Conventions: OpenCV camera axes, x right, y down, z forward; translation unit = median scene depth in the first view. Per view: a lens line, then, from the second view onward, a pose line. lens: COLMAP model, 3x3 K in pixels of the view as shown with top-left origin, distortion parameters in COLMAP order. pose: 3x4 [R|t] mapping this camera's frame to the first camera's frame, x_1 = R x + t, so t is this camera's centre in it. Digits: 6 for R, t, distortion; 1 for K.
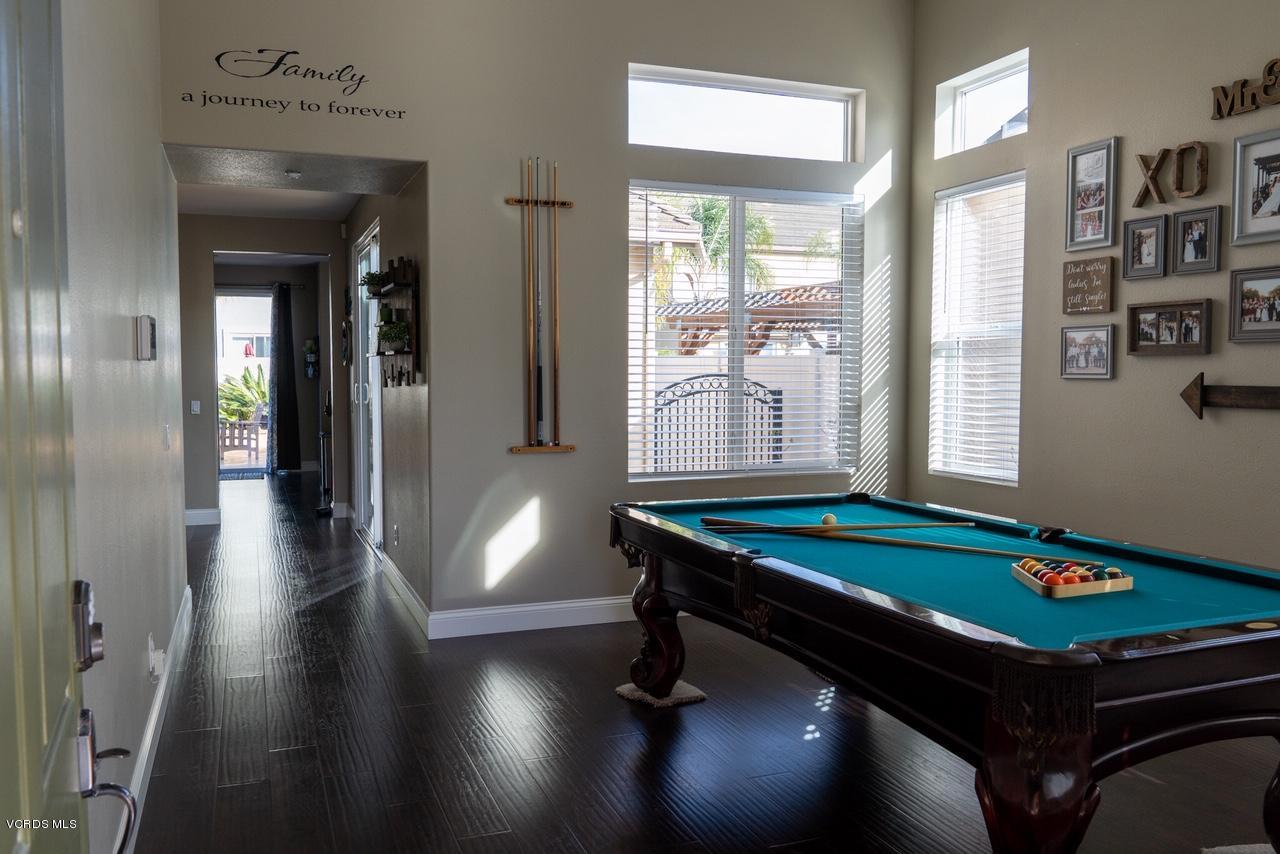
lens RADIAL K [[1029.2, 0, 629.7], [0, 1029.2, 415.0], [0, 0, 1]] dist [-0.026563, 0.002424]
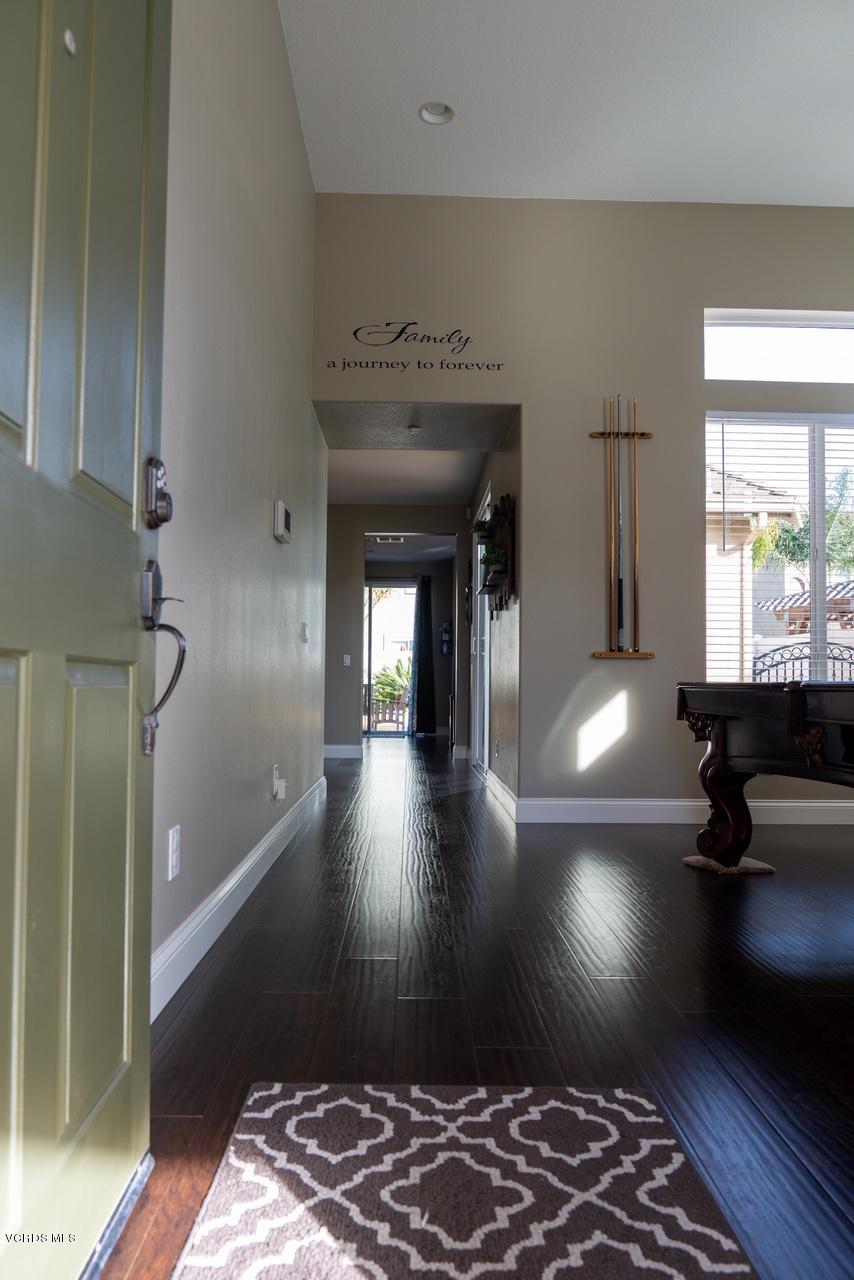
lens RADIAL K [[921.4, 0, 428.3], [0, 921.4, 644.6], [0, 0, 1]] dist [-0.021121, -0.000589]
pose [[0.942214, -0.010063, -0.334862, 0.054974], [-0.026242, 0.994261, -0.103717, 0.148929], [0.333984, 0.106510, 0.936542, 0.020686]]
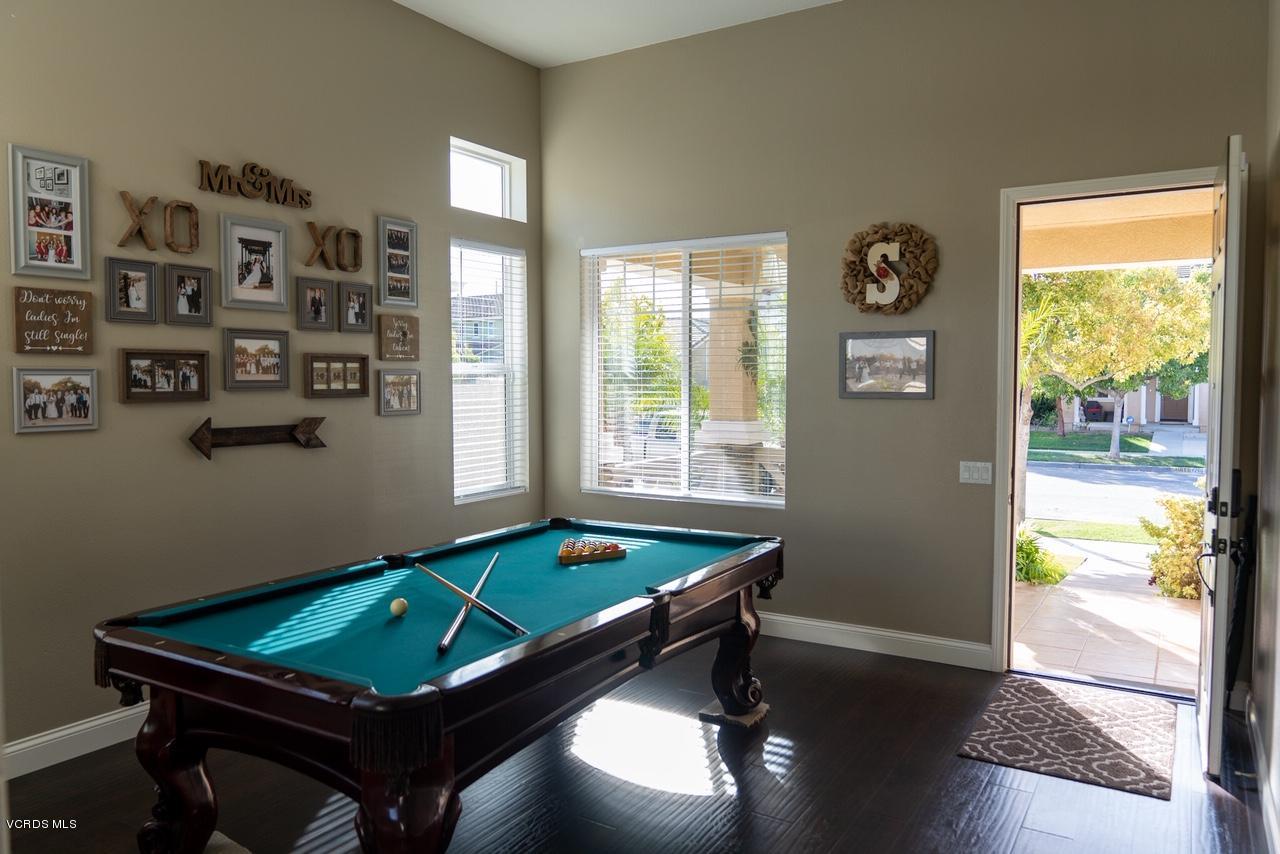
lens RADIAL K [[875.0, 0, 631.3], [0, 875.0, 435.0], [0, 0, 1]] dist [-0.018644, 0.006855]
pose [[-0.600385, -0.029060, 0.799183, -0.407761], [0.055759, 0.995386, 0.078084, -0.062206], [-0.797765, 0.091442, -0.595994, 1.053411]]
